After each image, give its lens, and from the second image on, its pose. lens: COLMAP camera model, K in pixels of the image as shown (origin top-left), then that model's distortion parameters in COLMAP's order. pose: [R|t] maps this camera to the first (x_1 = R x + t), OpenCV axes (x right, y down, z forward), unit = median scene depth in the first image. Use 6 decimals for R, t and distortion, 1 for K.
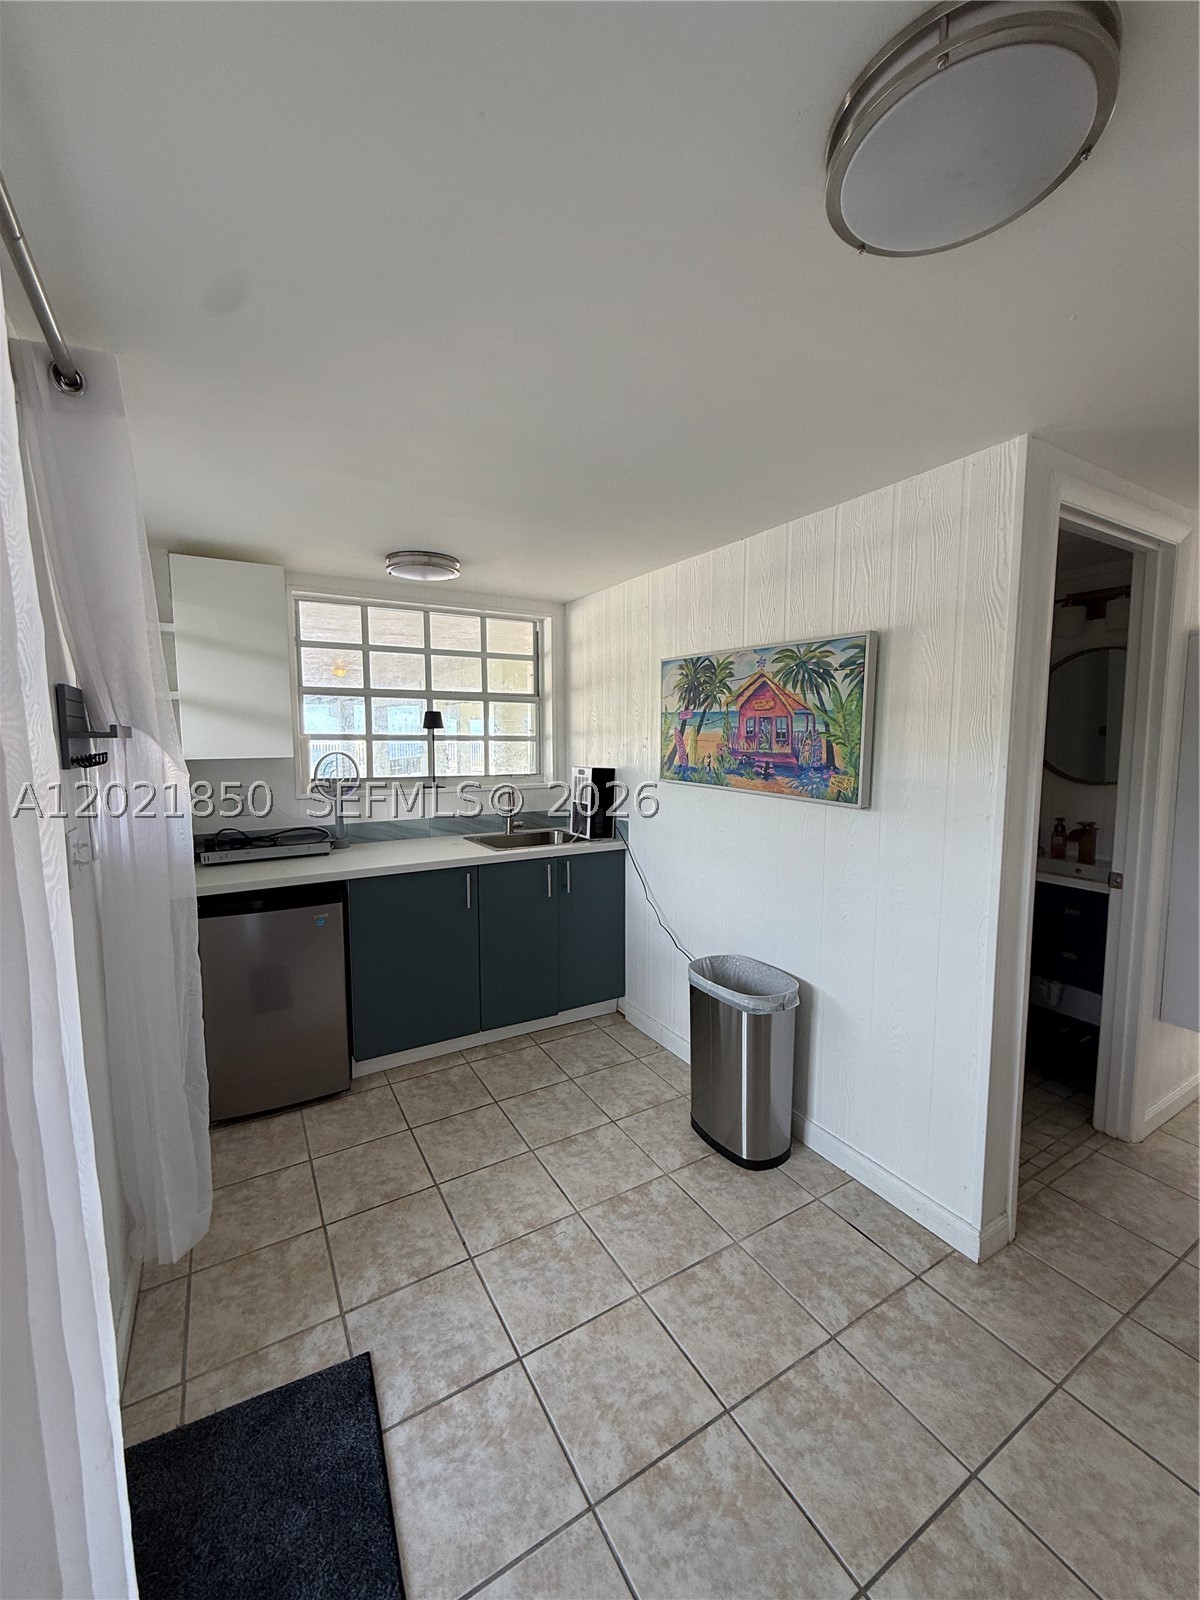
lens RADIAL K [[643.0, 0, 602.1], [0, 643.0, 800.0], [0, 0, 1]] dist [-0.000731, 0.000085]
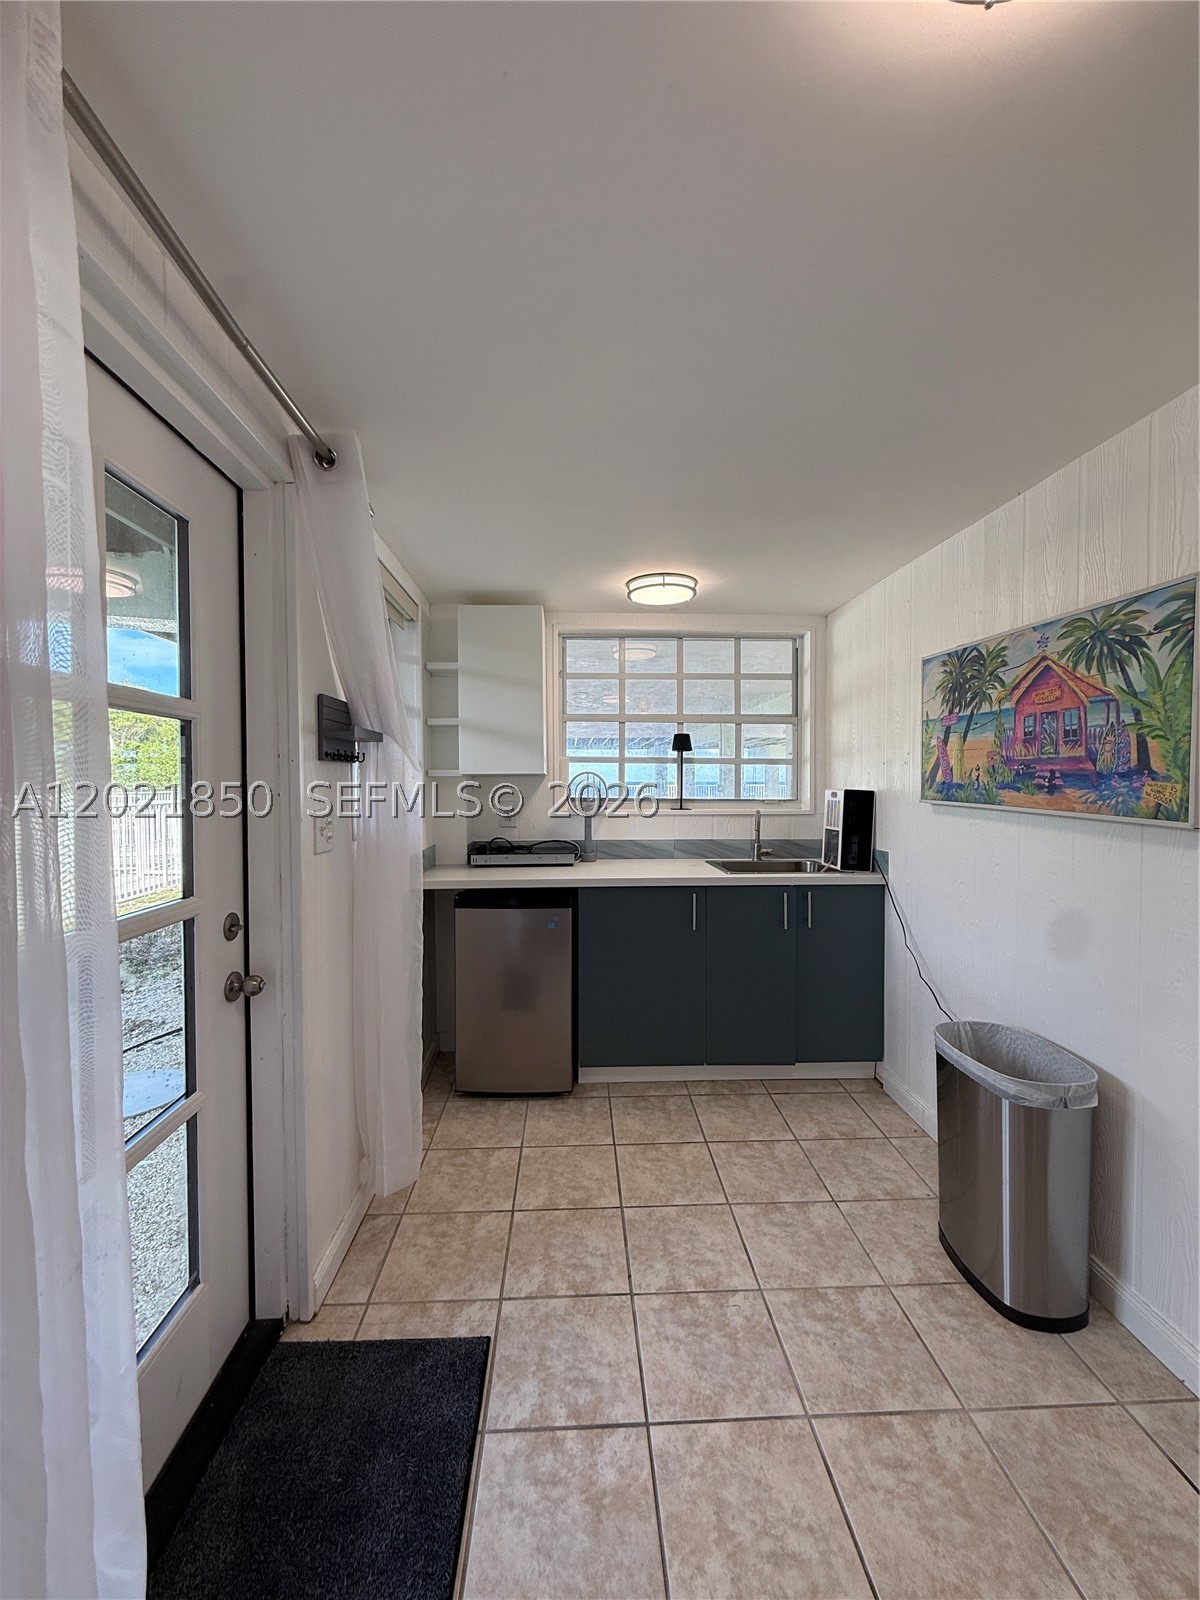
lens RADIAL K [[643.0, 0, 600.5], [0, 643.0, 799.7], [0, 0, 1]] dist [-0.000731, 0.000085]
pose [[0.879574, 0.012167, -0.475606, 0.167760], [-0.047599, 0.996908, -0.062526, 0.054172], [0.473375, 0.077635, 0.877433, 0.096656]]
